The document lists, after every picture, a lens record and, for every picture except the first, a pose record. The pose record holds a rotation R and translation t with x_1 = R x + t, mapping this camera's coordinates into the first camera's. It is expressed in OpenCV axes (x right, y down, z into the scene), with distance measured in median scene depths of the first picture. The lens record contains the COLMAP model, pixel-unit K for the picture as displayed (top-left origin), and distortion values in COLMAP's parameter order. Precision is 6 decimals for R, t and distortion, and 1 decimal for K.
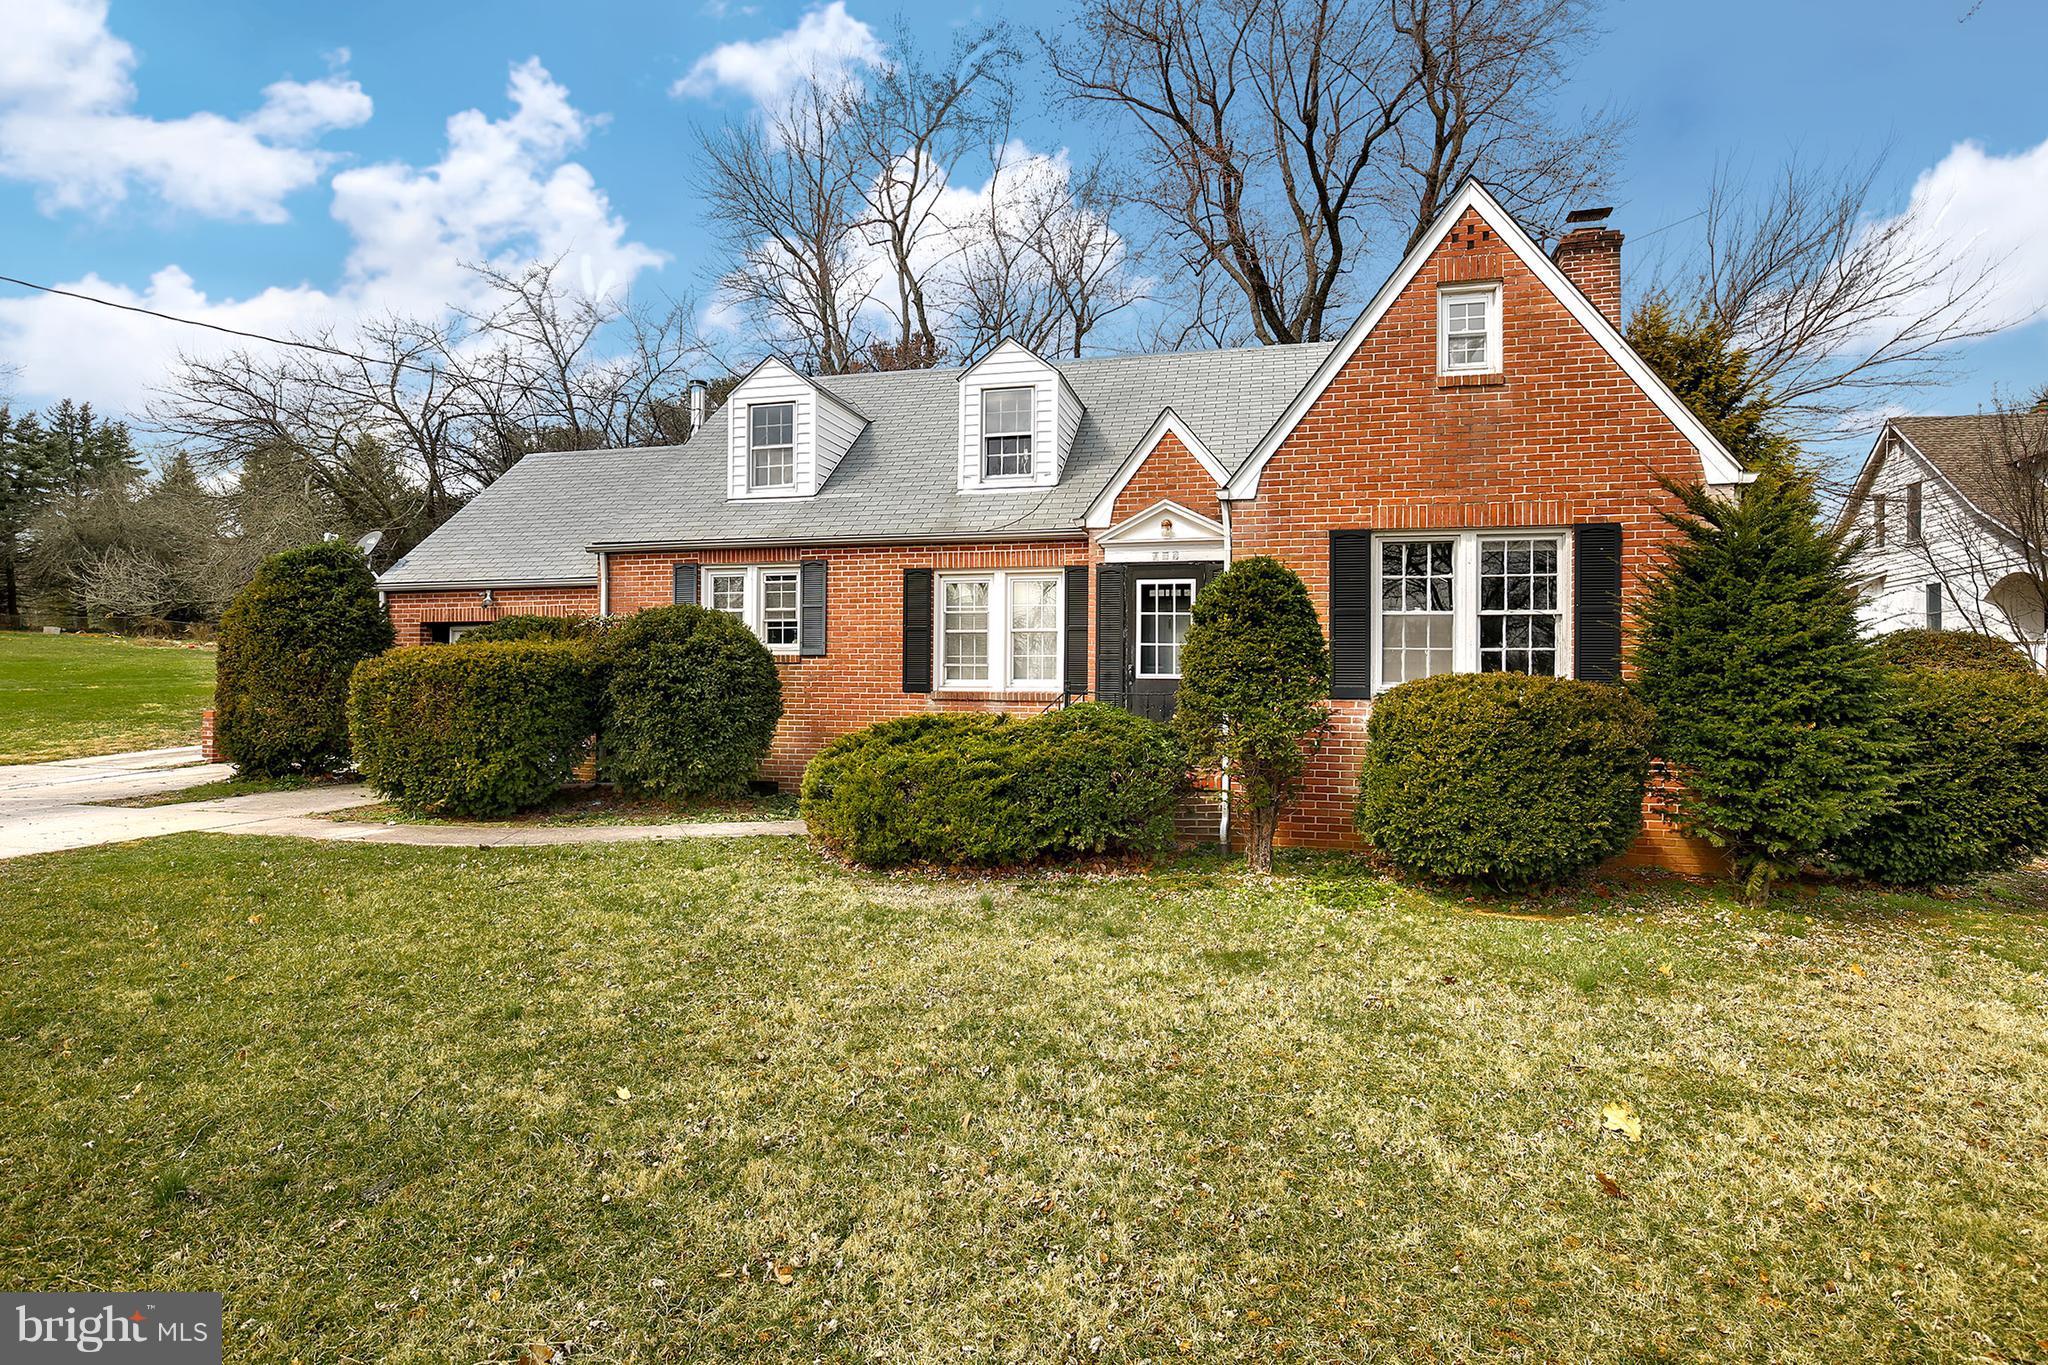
lens RADIAL K [[1046.7, 0, 1016.2], [0, 1046.7, 679.6], [0, 0, 1]] dist [-0.021638, 0.000296]
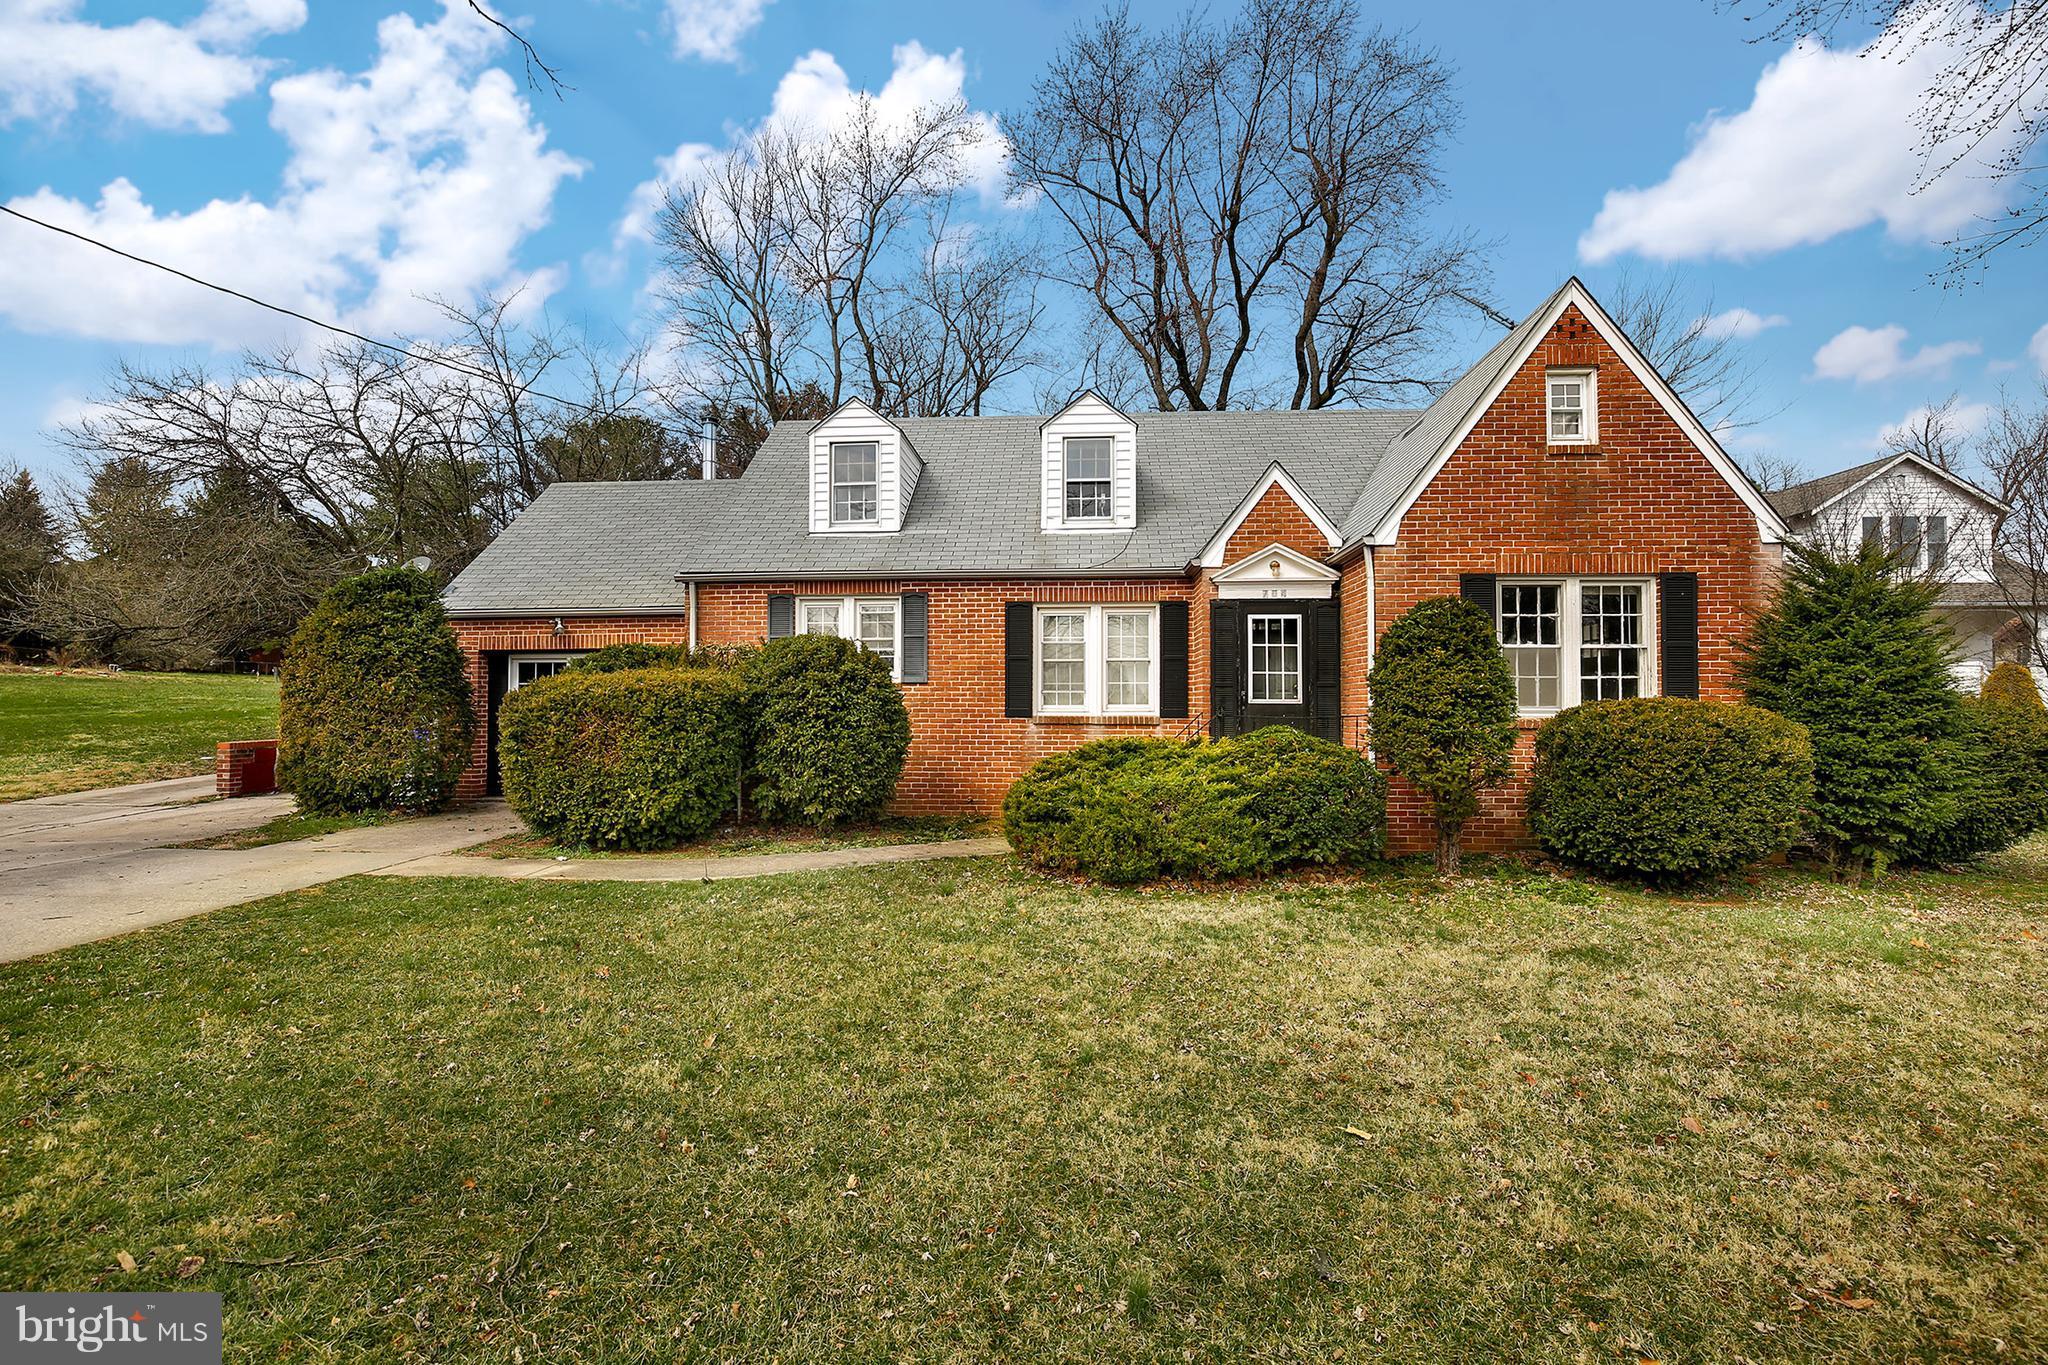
lens RADIAL K [[937.6, 0, 1014.8], [0, 937.6, 689.8], [0, 0, 1]] dist [-0.030366, 0.000447]
pose [[0.985164, -0.003631, 0.171580, -0.300127], [0.005834, 0.999907, -0.012337, -0.004850], [-0.171519, 0.013155, 0.985093, 0.064817]]
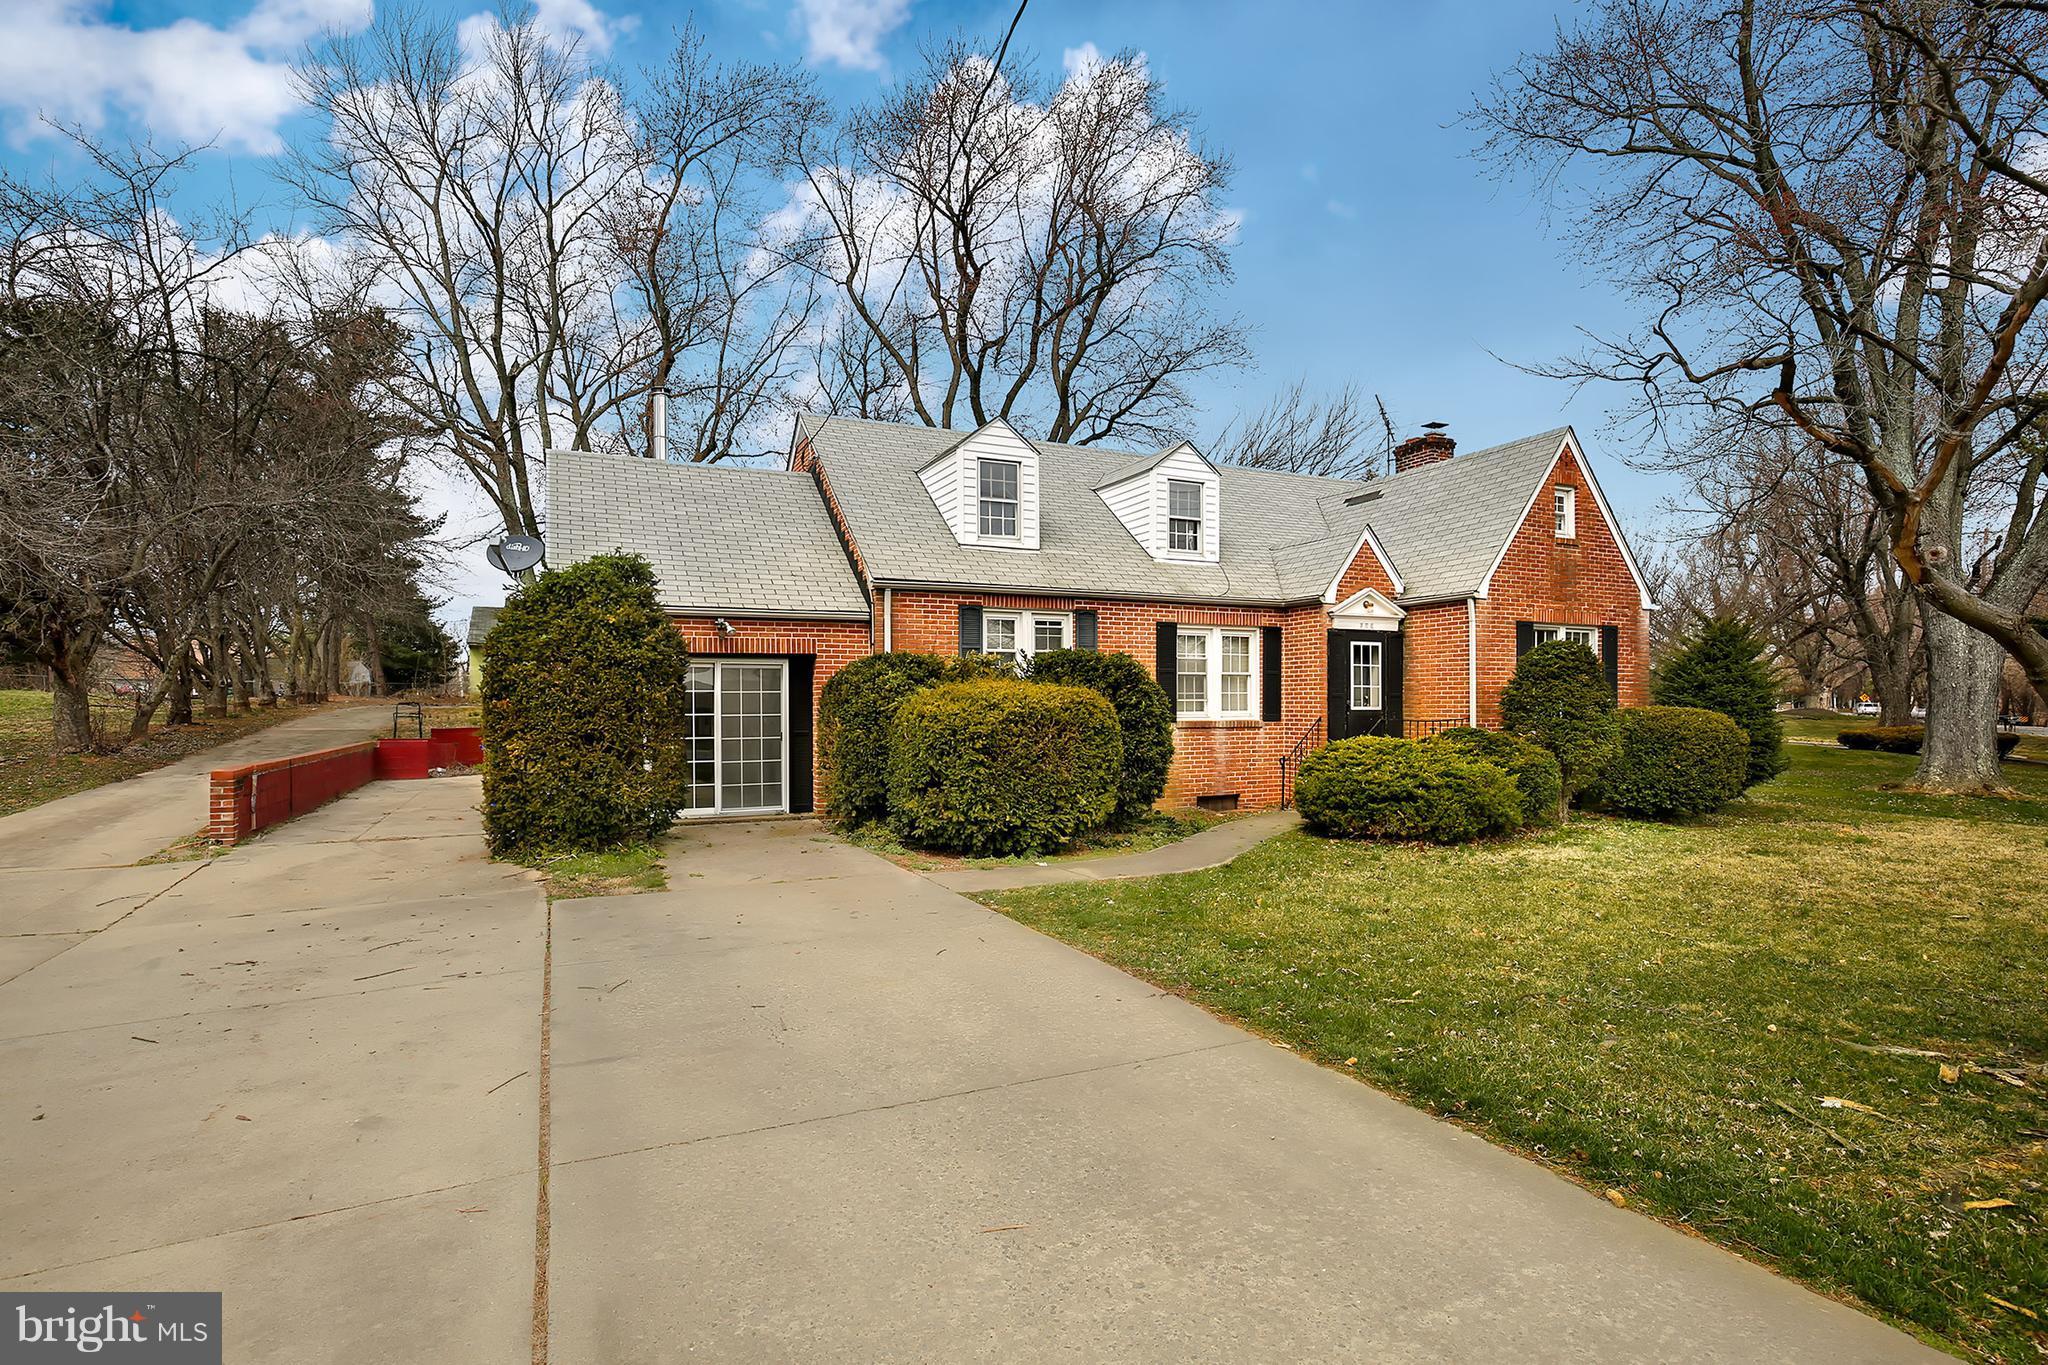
lens RADIAL K [[980.2, 0, 1001.4], [0, 980.2, 710.3], [0, 0, 1]] dist [-0.027267, 0.000128]
pose [[0.780457, -0.013544, 0.625063, -1.105209], [0.006468, 0.999887, 0.013589, -0.021954], [-0.625176, -0.006563, 0.780456, 0.250055]]
